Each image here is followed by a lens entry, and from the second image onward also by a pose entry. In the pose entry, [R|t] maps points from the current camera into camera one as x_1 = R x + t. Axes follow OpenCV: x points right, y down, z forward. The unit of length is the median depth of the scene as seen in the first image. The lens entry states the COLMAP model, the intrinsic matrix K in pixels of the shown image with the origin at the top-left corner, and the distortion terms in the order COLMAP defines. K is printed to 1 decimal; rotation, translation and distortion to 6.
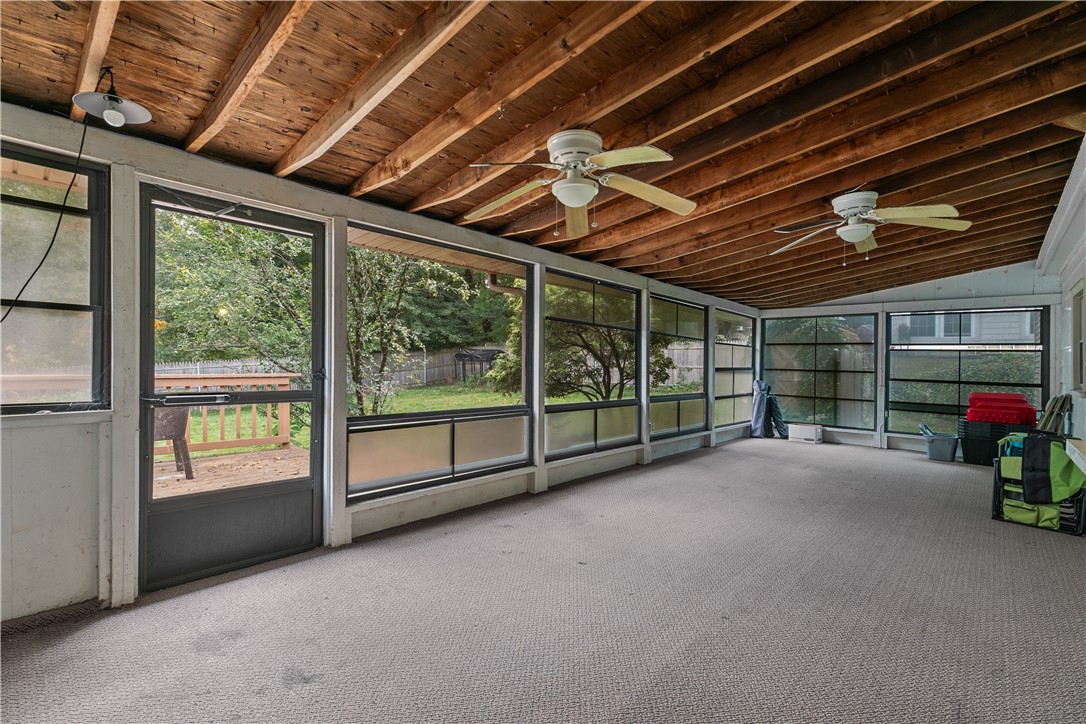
lens RADIAL K [[500.8, 0, 535.6], [0, 500.8, 352.5], [0, 0, 1]] dist [0.014713, -0.001842]
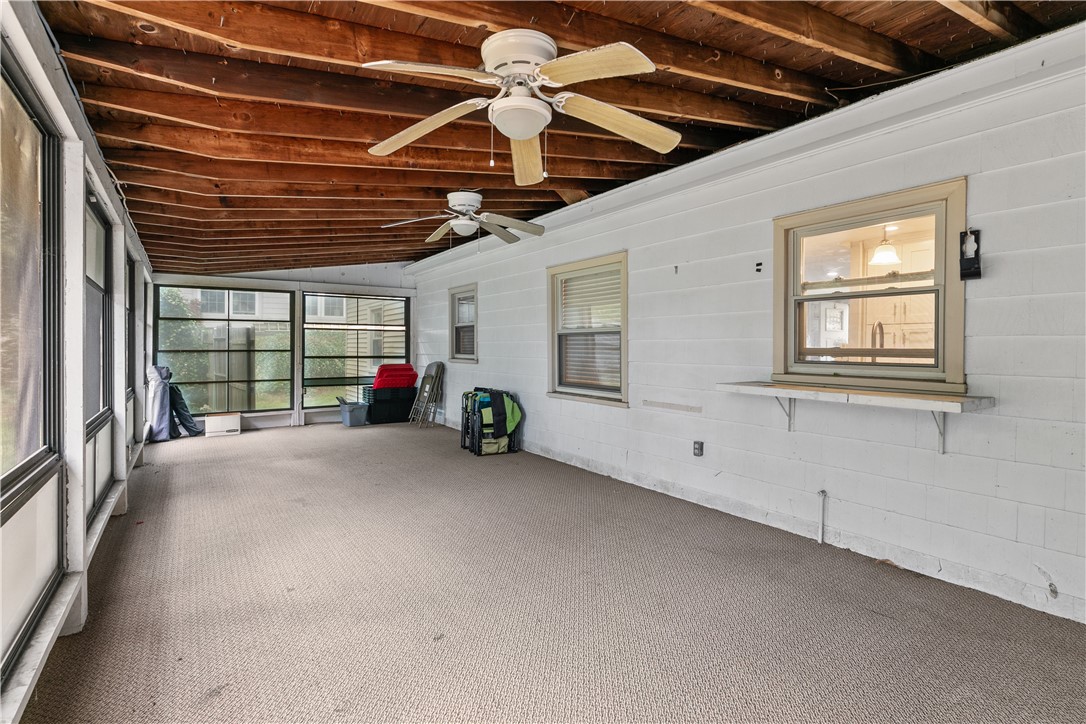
lens RADIAL K [[500.8, 0, 599.1], [0, 500.8, 346.7], [0, 0, 1]] dist [0.014713, -0.001842]
pose [[0.178753, -0.020269, 0.983685, -0.223560], [-0.017010, 0.999575, 0.023687, -0.002555], [-0.983747, -0.020966, 0.178332, 0.267203]]
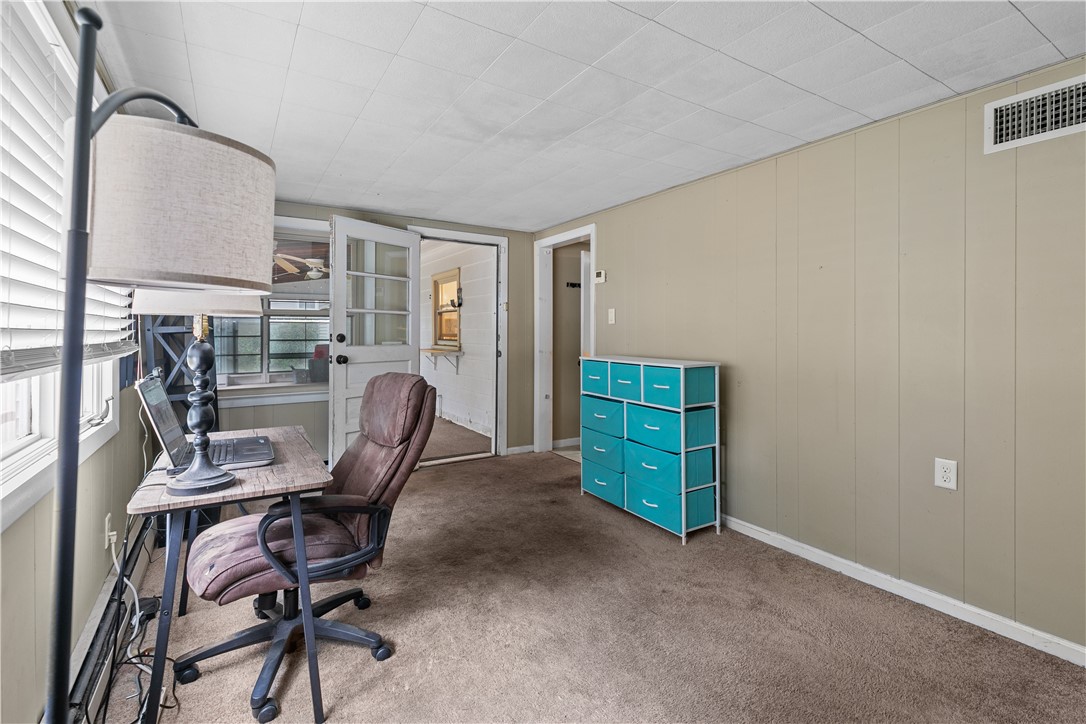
lens RADIAL K [[500.8, 0, 563.3], [0, 500.8, 333.4], [0, 0, 1]] dist [0.014713, -0.001842]
pose [[0.262994, -0.020400, 0.964582, -0.696451], [-0.012486, 0.999621, 0.024545, -0.023095], [-0.964717, -0.018499, 0.262640, -0.379872]]
